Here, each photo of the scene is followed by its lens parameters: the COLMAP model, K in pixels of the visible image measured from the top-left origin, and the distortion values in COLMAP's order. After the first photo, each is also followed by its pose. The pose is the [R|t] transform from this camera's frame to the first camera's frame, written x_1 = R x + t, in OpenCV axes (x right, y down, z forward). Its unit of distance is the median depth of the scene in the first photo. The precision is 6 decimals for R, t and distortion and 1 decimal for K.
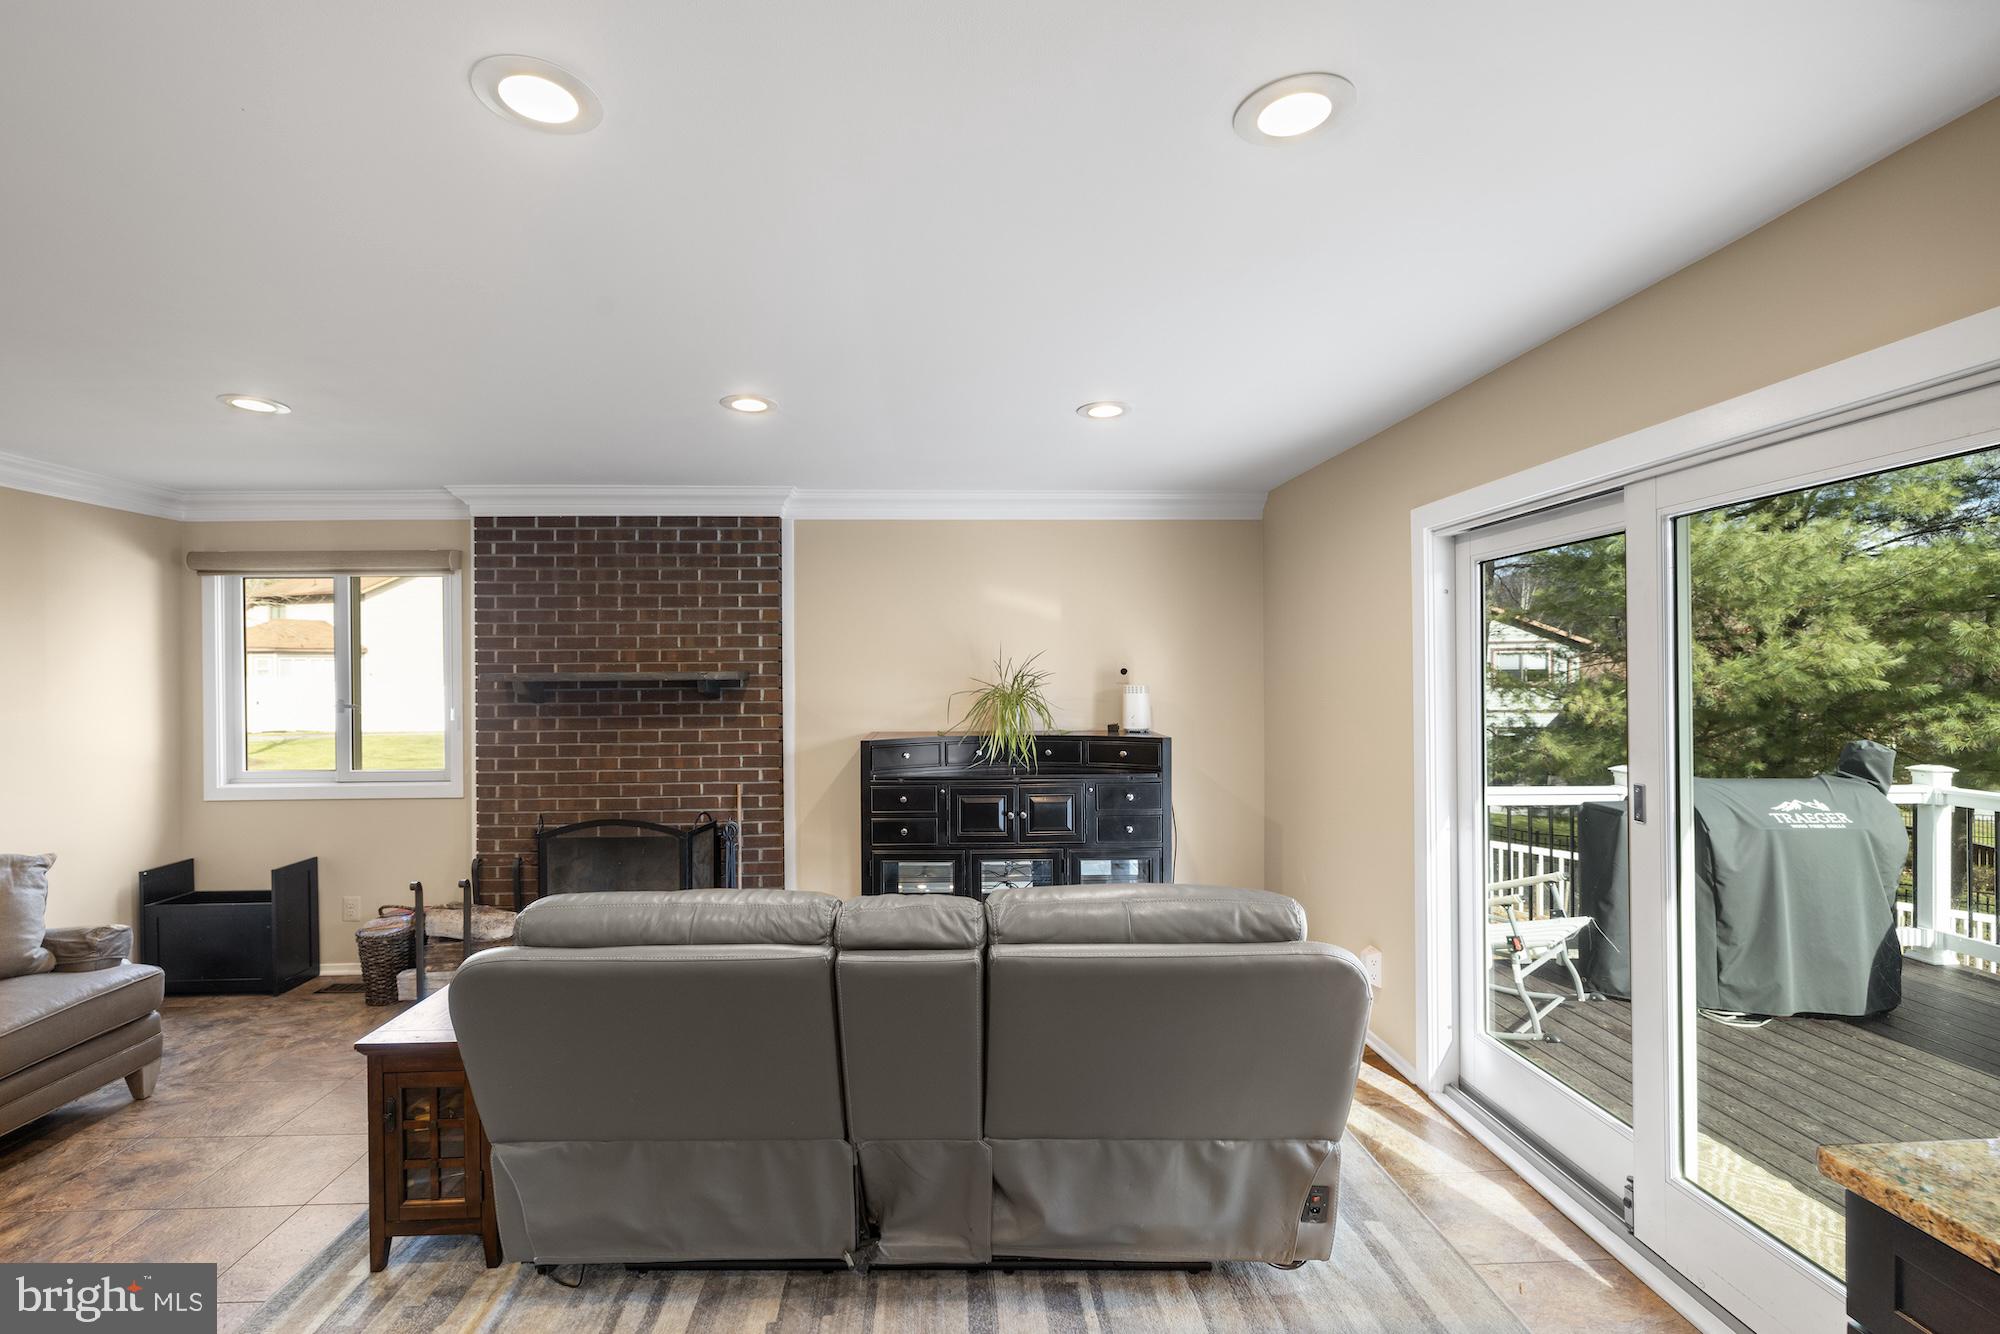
lens RADIAL K [[840.2, 0, 971.0], [0, 840.2, 661.3], [0, 0, 1]] dist [-0.000831, -0.000059]
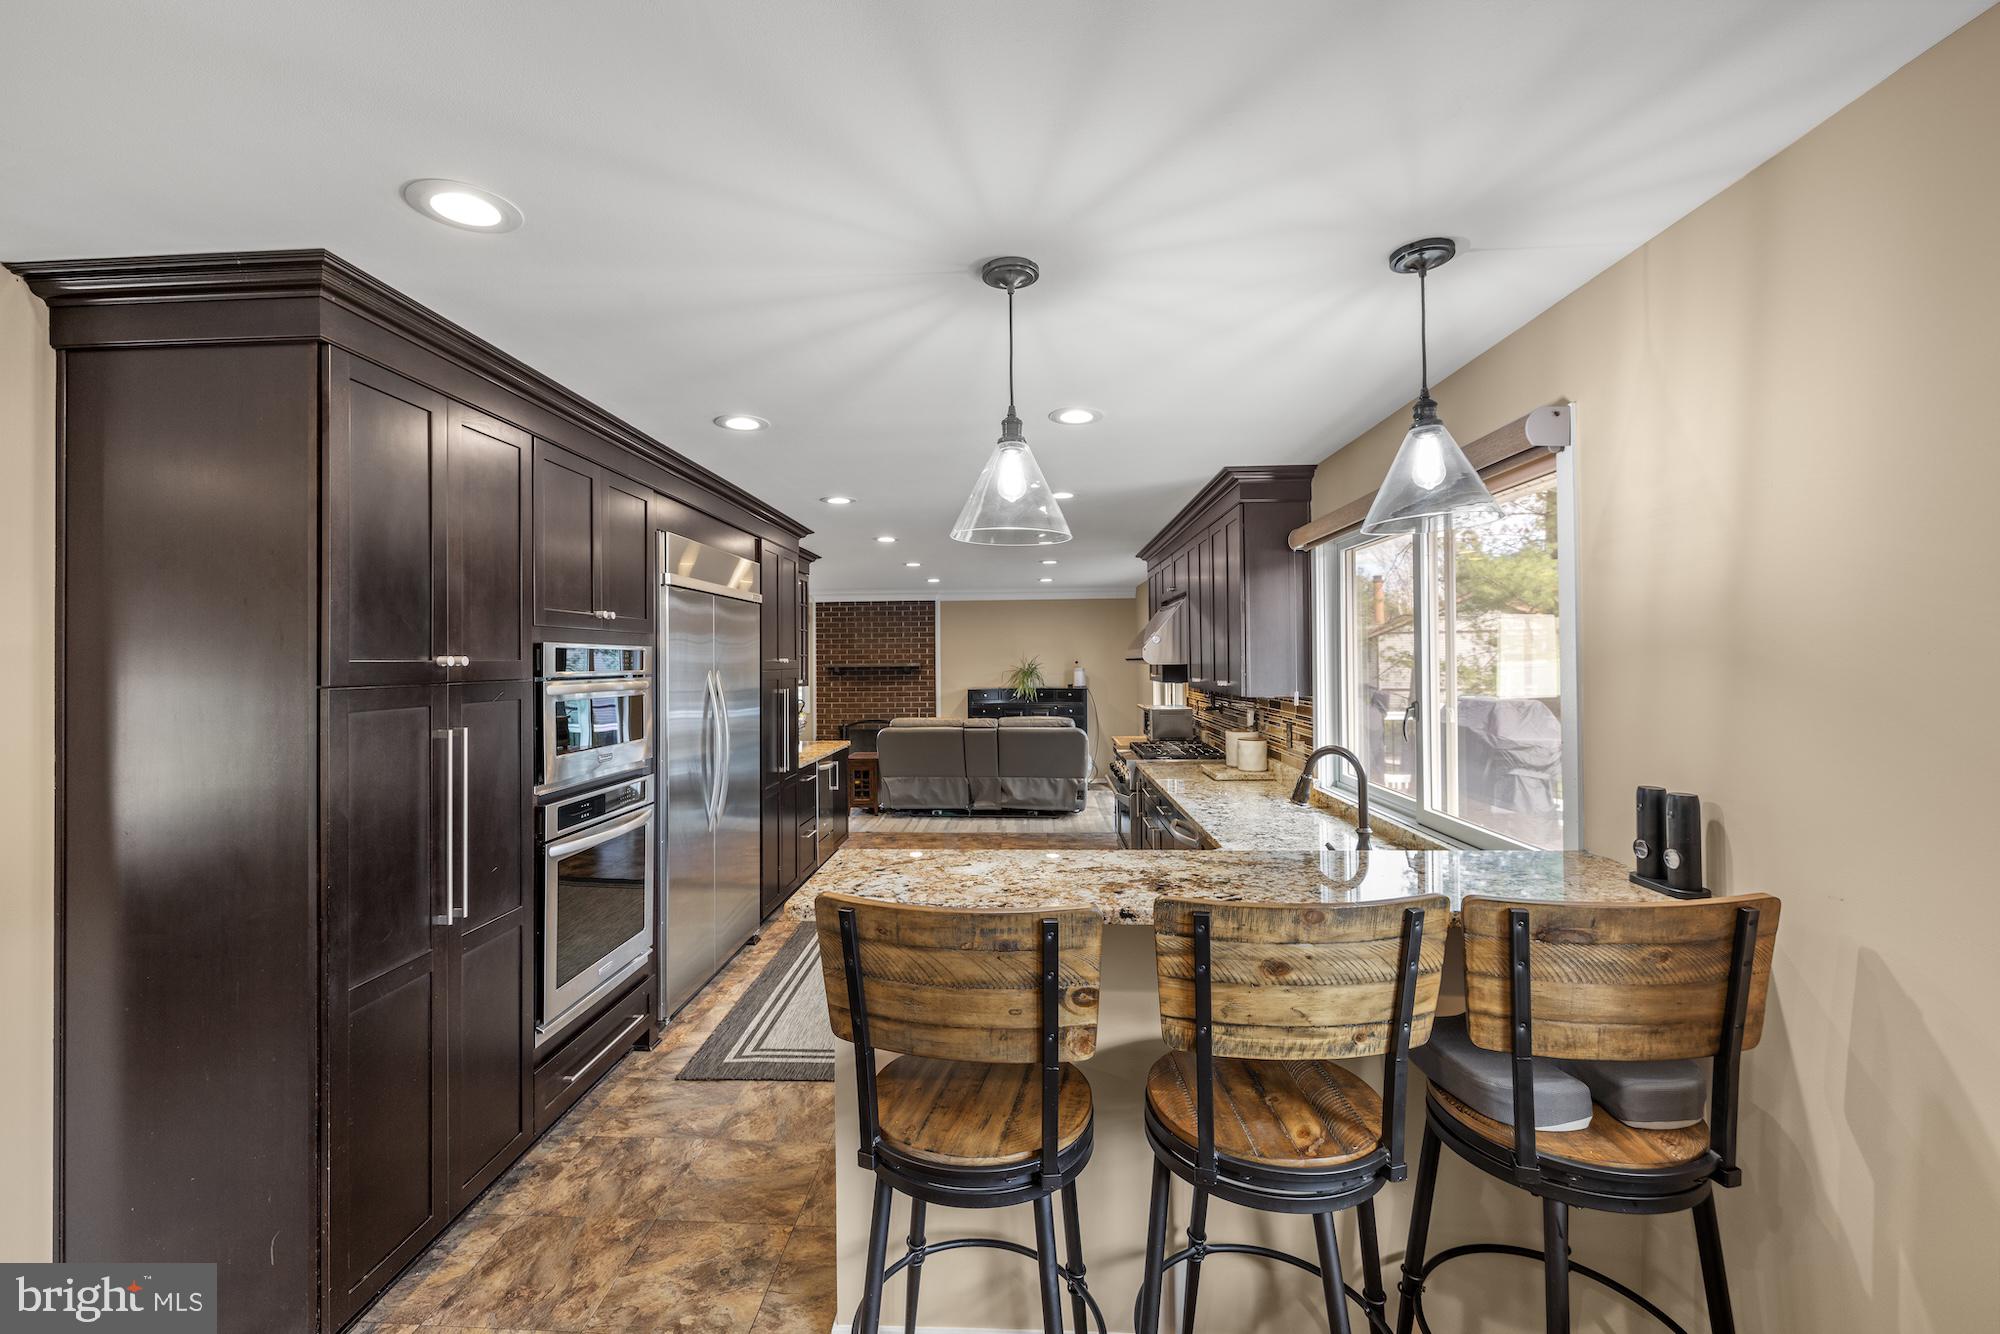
lens RADIAL K [[839.1, 0, 985.2], [0, 839.1, 621.8], [0, 0, 1]] dist [0.002782, 0.000241]
pose [[0.994606, -0.008142, -0.103407, 0.180148], [0.005120, 0.999553, -0.029454, -0.037302], [0.103601, 0.028766, 0.994203, -1.484819]]
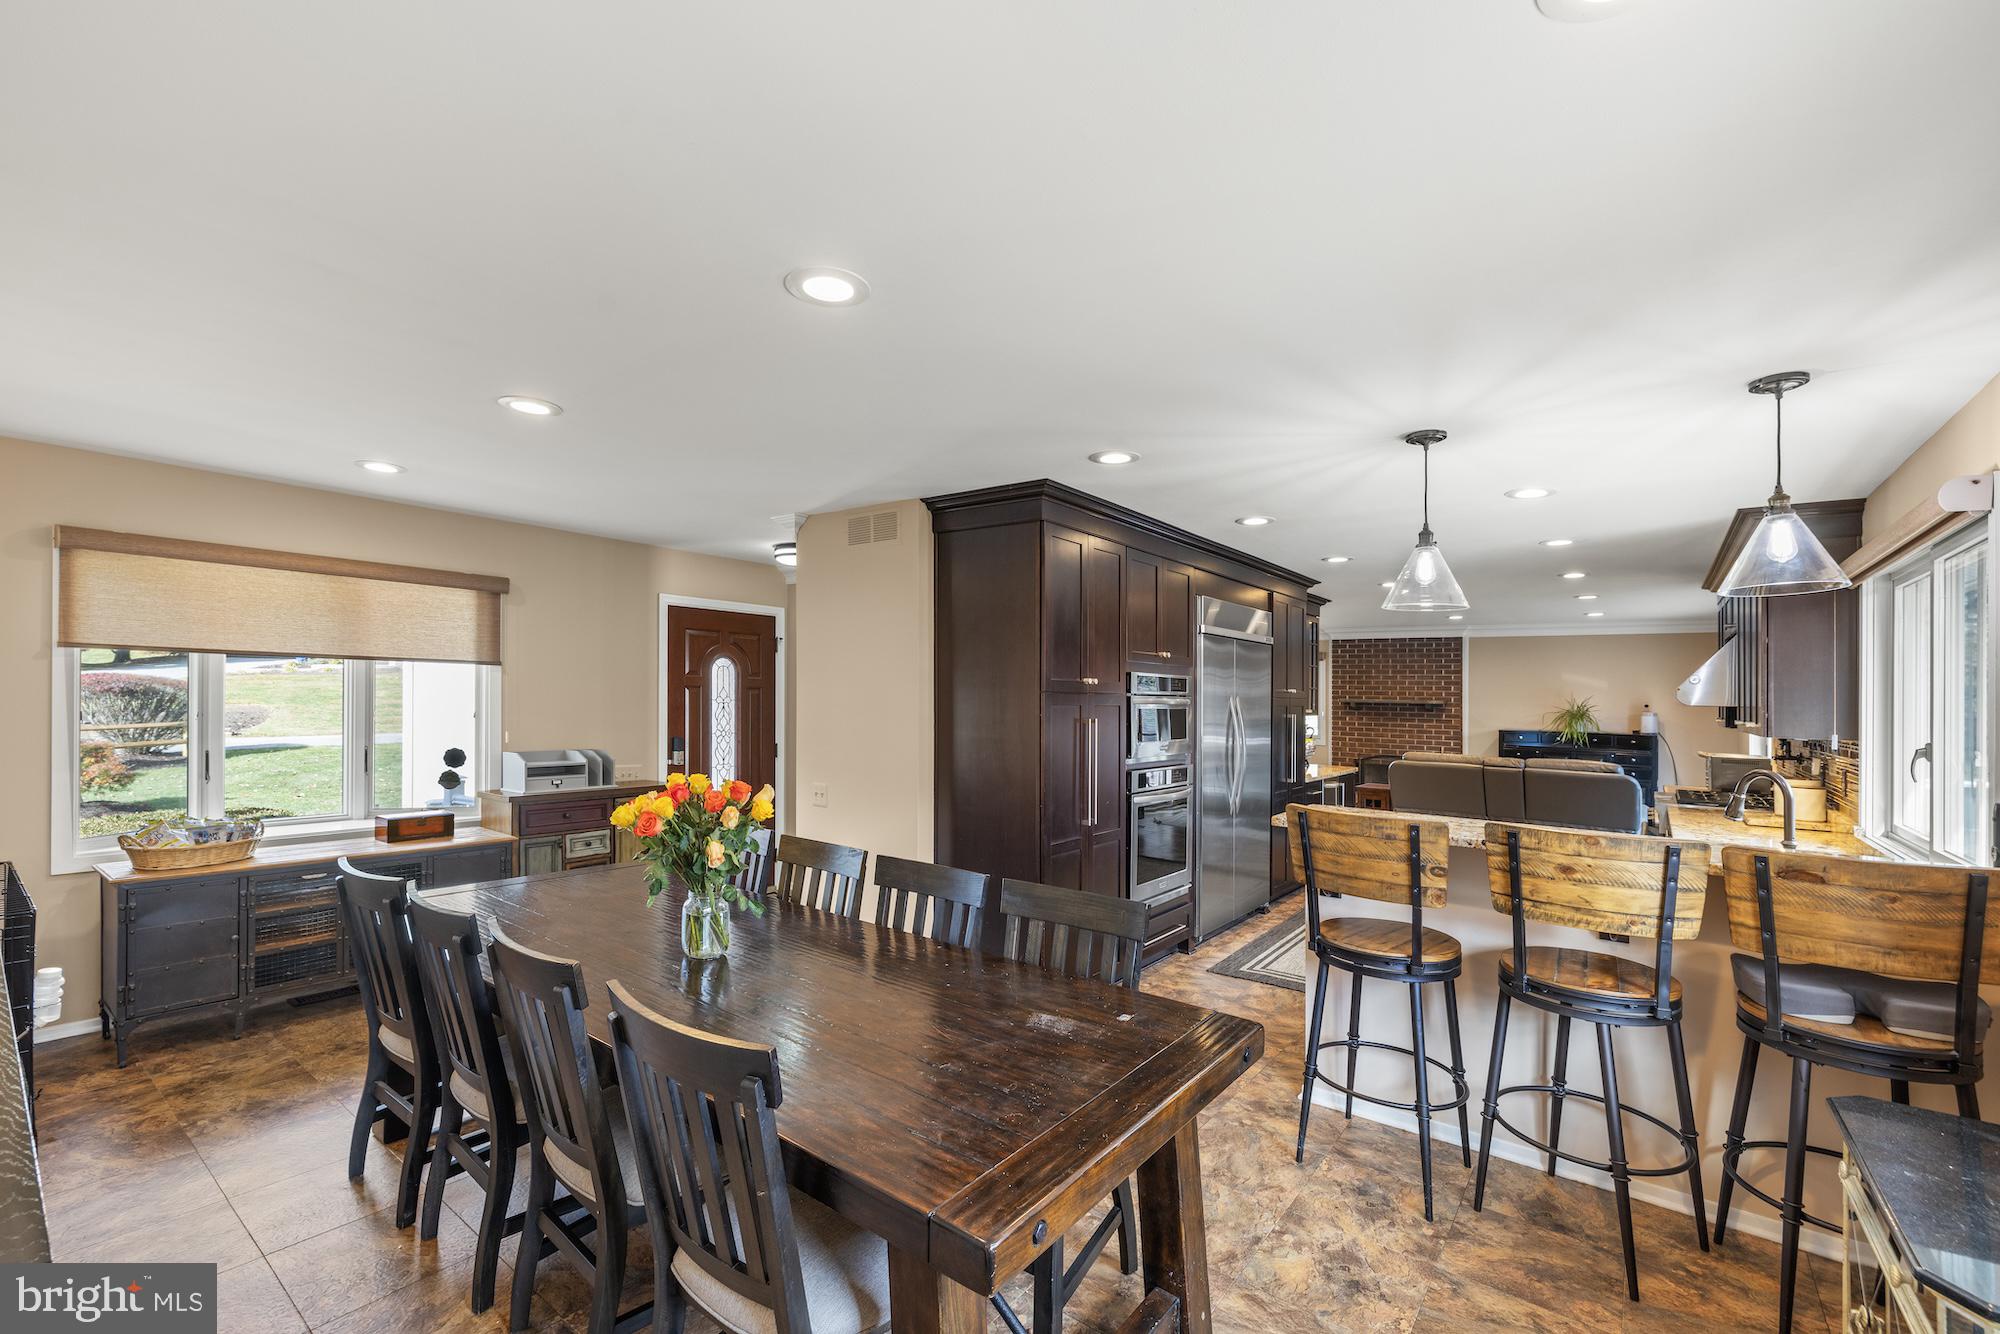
lens RADIAL K [[861.8, 0, 972.1], [0, 861.8, 663.4], [0, 0, 1]] dist [0.000105, 0.000134]
pose [[0.756785, 0.000745, -0.653663, 0.331070], [-0.016432, 0.999705, -0.017884, -0.030169], [0.653457, 0.024276, 0.756574, -1.825018]]
